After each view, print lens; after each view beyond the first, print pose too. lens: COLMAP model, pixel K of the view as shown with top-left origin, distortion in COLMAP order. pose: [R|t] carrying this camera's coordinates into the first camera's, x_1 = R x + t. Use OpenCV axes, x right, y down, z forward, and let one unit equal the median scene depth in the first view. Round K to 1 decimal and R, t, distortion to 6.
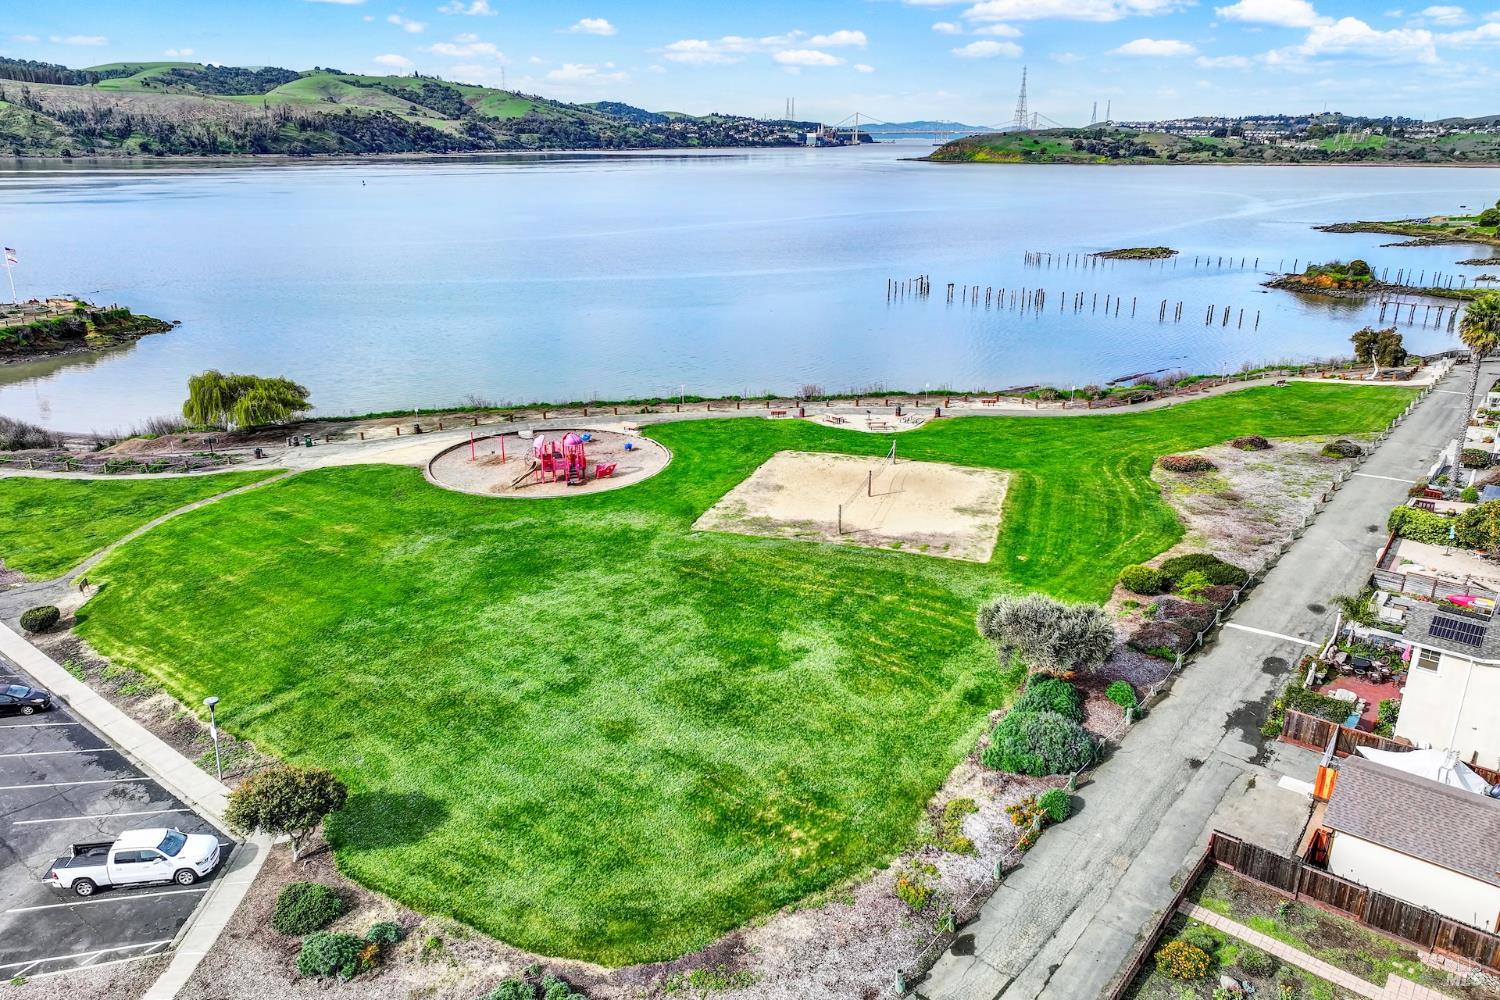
lens RADIAL K [[1075.9, 0, 750.0], [0, 1075.9, 500.0], [0, 0, 1]] dist [0.004673, -0.039452]
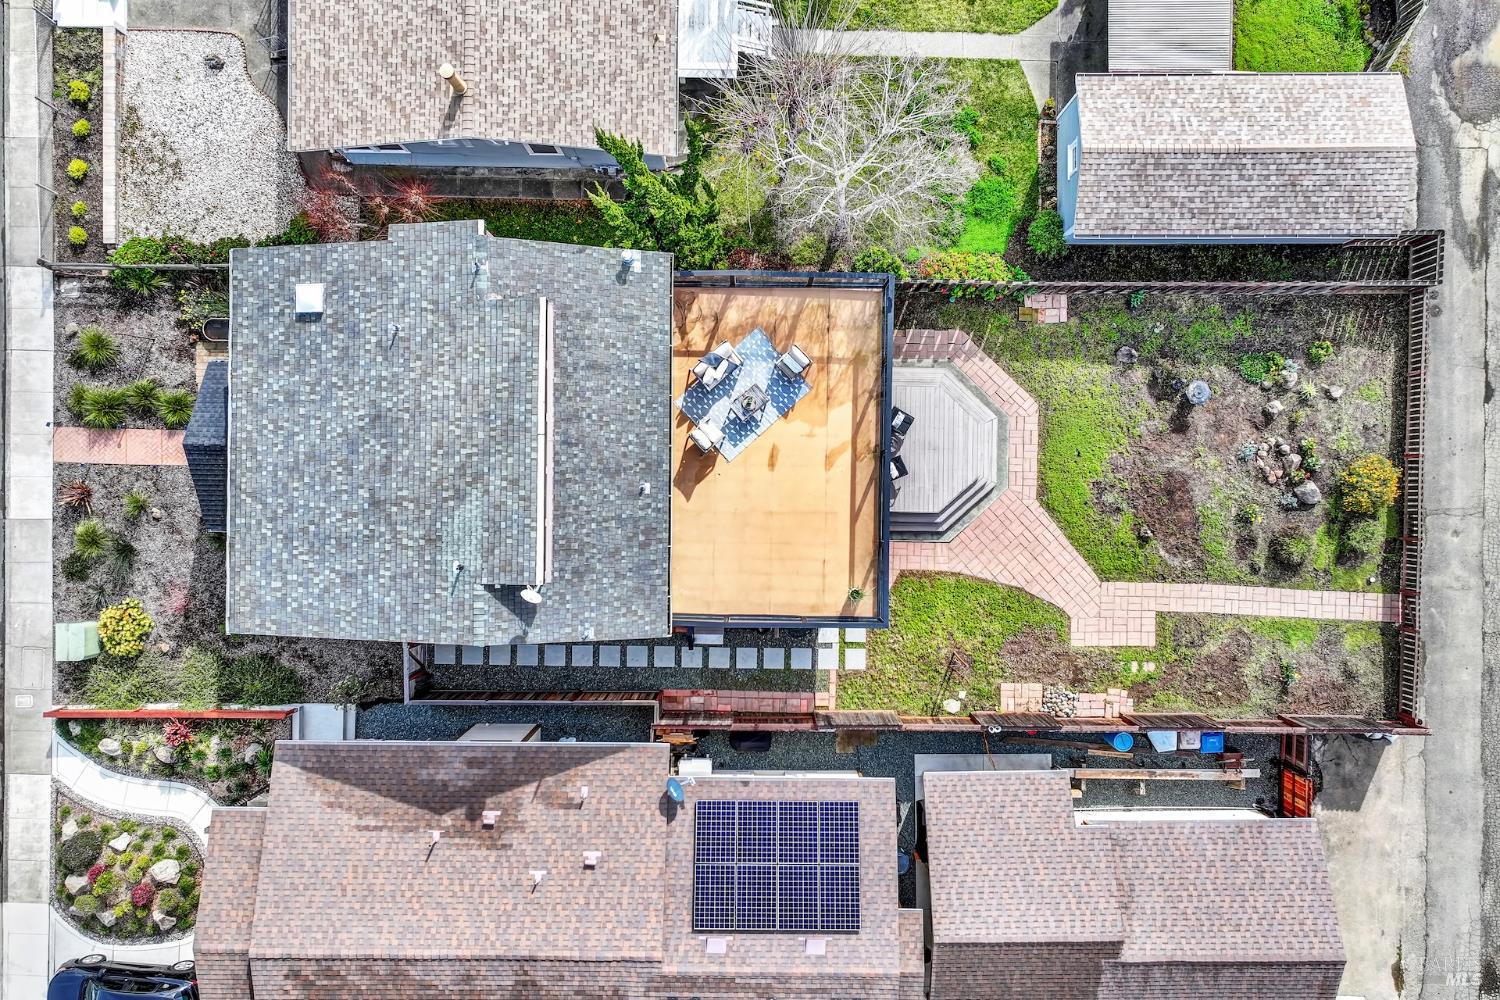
lens RADIAL K [[1037.4, 0, 749.8], [0, 1037.4, 482.3], [0, 0, 1]] dist [0.002552, -0.000181]
pose [[-0.790628, 0.612166, -0.012685, 0.391819], [-0.205070, -0.245218, 0.947531, -0.108080], [0.576935, 0.751745, 0.319413, 0.237721]]
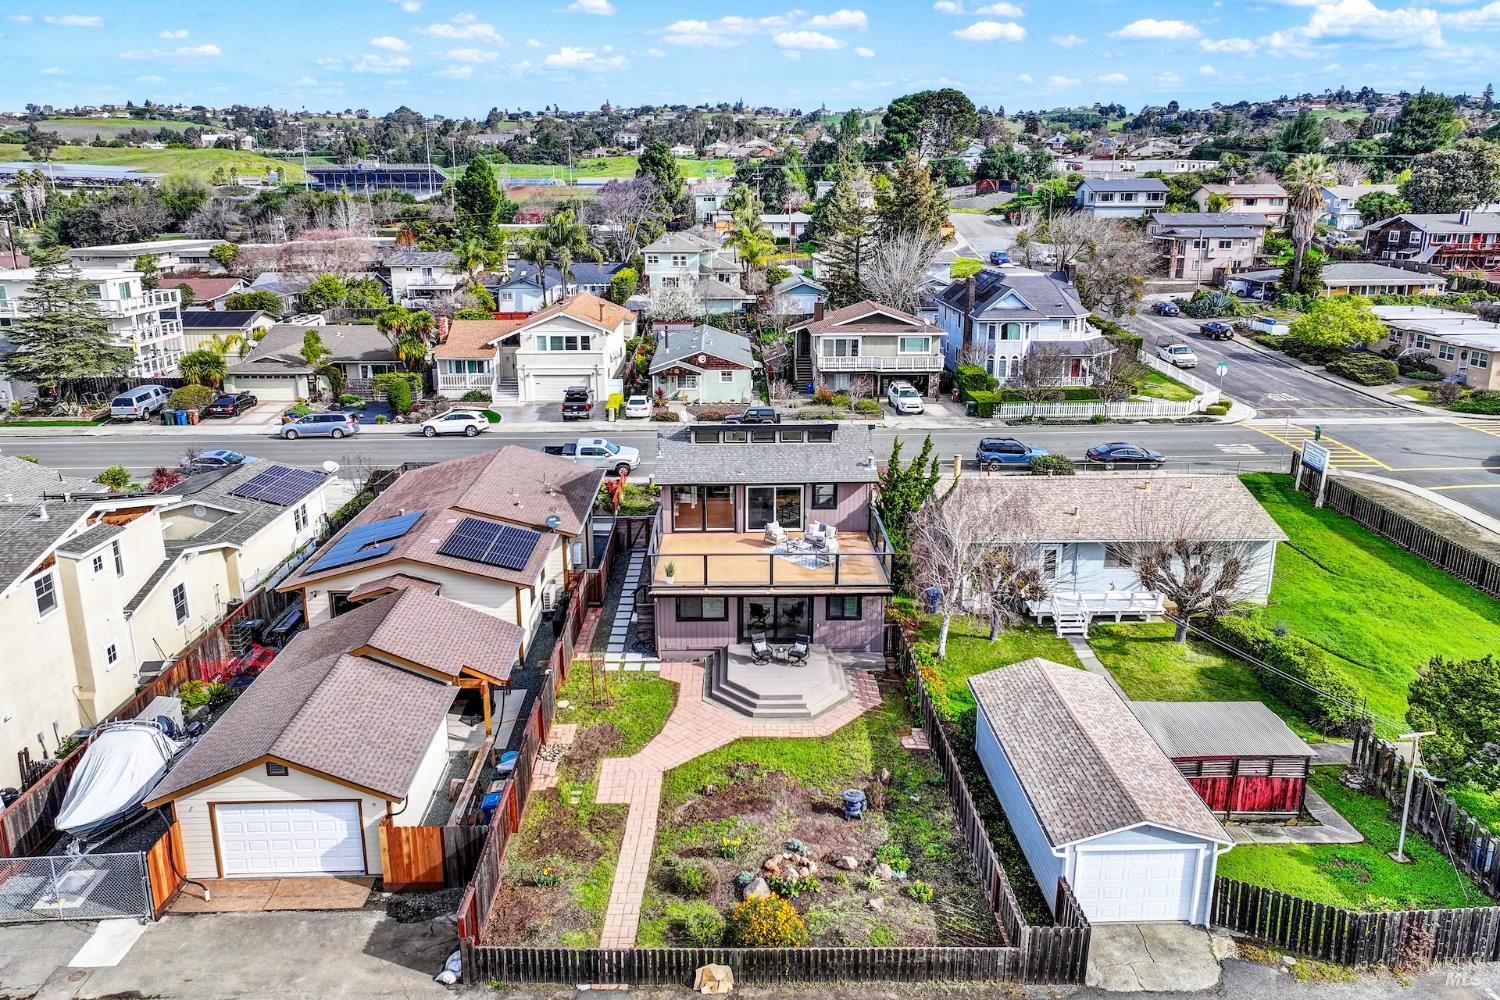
lens RADIAL K [[1042.5, 0, 750.0], [0, 1042.5, 500.0], [0, 0, 1]] dist [0.006994, 0.003276]
pose [[-0.639287, -0.219740, 0.736903, 0.006447], [0.242822, 0.851582, 0.464592, -0.044745], [-0.729623, 0.475944, -0.491048, 0.592381]]
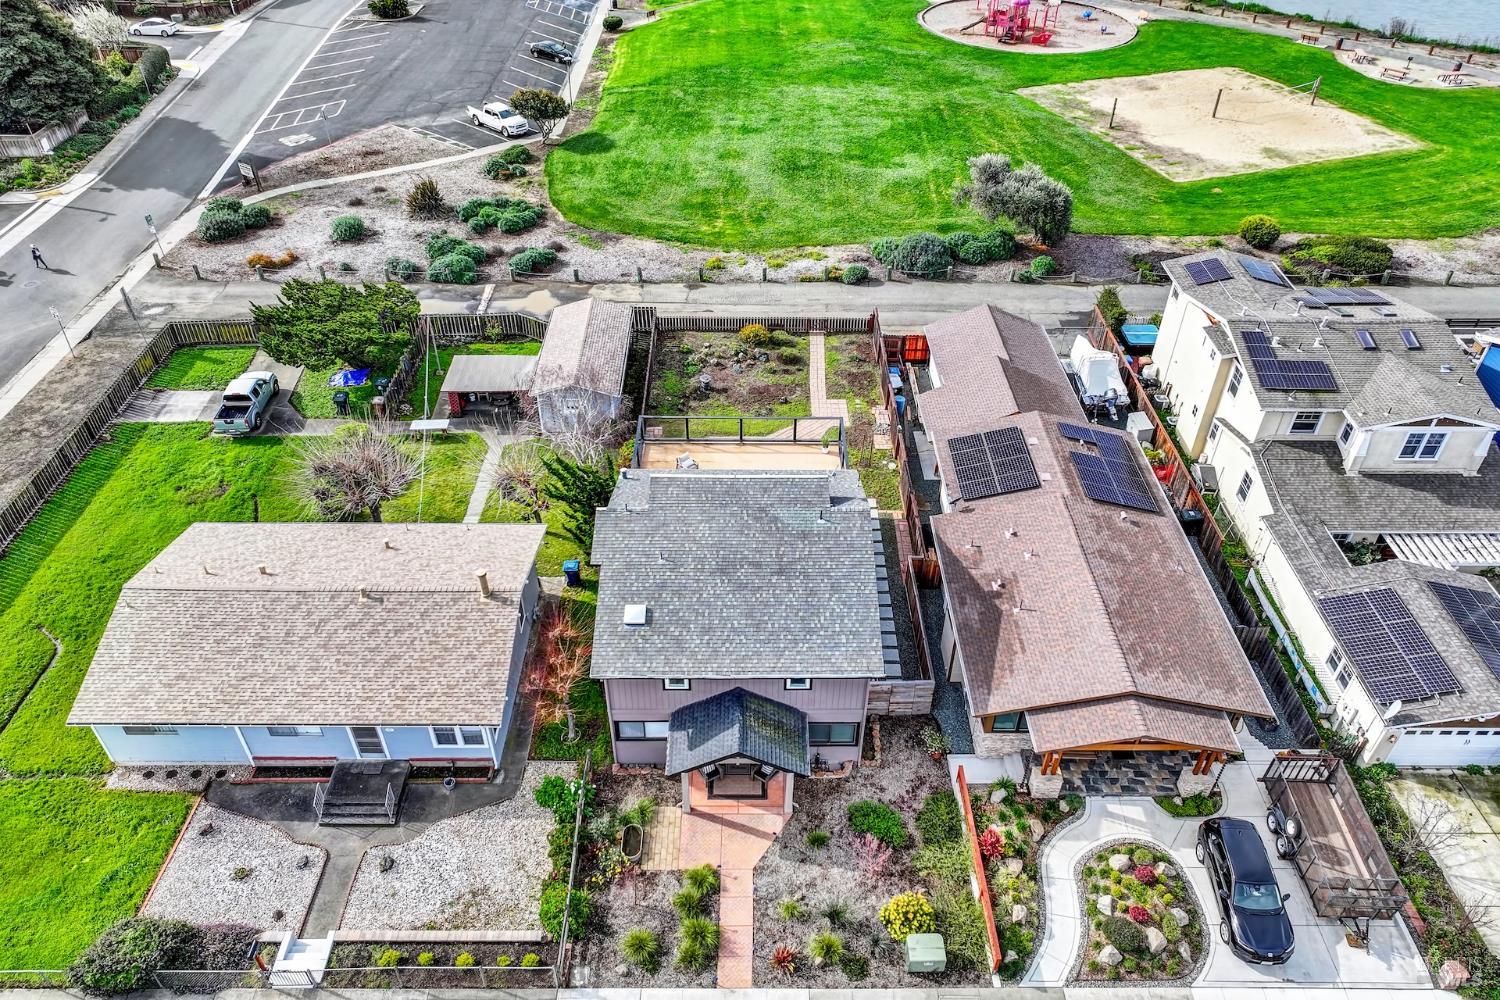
lens RADIAL K [[1042.5, 0, 750.0], [0, 1042.5, 500.0], [0, 0, 1]] dist [0.006994, 0.003276]
pose [[0.622064, 0.492187, -0.608925, 0.726317], [-0.251888, 0.862171, 0.439560, -0.017608], [0.741343, -0.120053, 0.660301, -0.023944]]
